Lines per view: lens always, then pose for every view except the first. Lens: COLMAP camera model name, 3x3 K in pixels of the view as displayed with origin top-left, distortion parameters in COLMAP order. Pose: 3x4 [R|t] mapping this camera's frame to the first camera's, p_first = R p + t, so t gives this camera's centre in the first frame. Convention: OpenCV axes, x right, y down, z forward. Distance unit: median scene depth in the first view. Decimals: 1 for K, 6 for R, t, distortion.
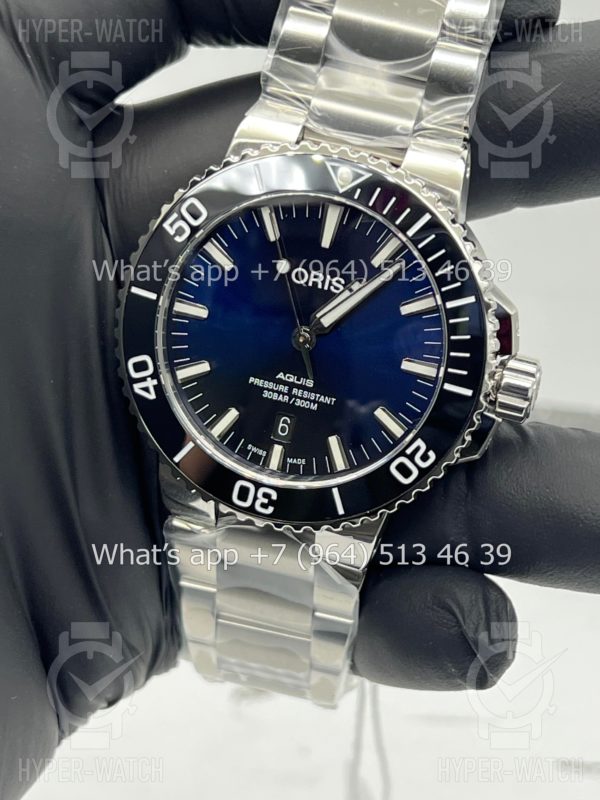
lens RADIAL K [[1872.3, 0, 300.0], [0, 1872.3, 400.0], [0, 0, 1]] dist [0.994422, -0.036062]
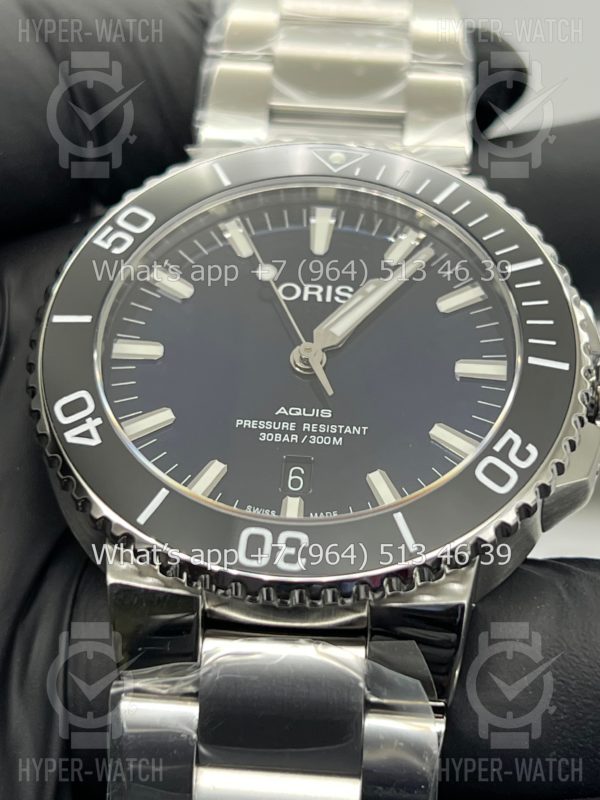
lens RADIAL K [[1890.5, 0, 300.0], [0, 1890.5, 400.0], [0, 0, 1]] dist [0.427433, -0.034290]
pose [[0.976075, -0.026546, 0.215810, -0.152608], [0.160118, 0.759250, -0.630794, 0.420139], [-0.147108, 0.650257, 0.745336, 0.488286]]
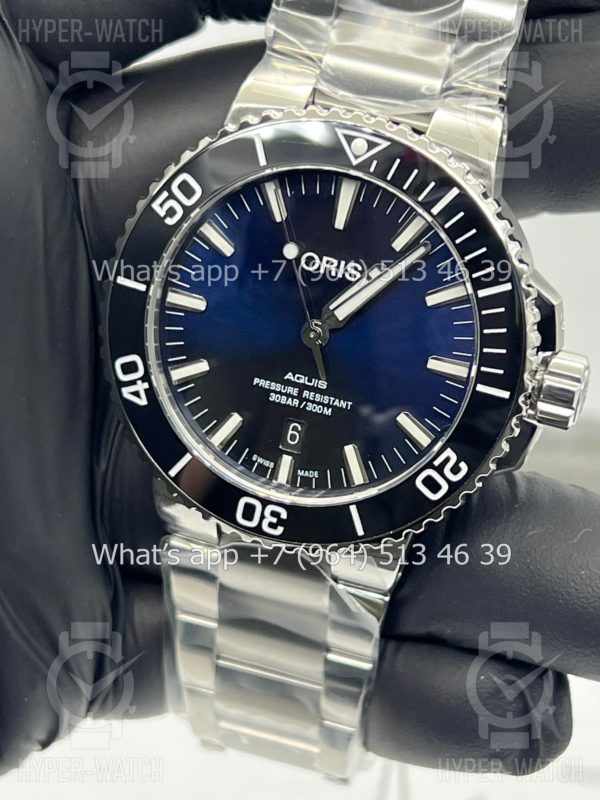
lens RADIAL K [[1872.3, 0, 300.0], [0, 1872.3, 400.0], [0, 0, 1]] dist [0.994422, -0.036062]
pose [[0.999547, -0.011729, -0.027715, 0.018836], [0.012268, 0.999738, 0.019336, -0.018870], [0.027481, -0.019667, 0.999429, 0.127424]]
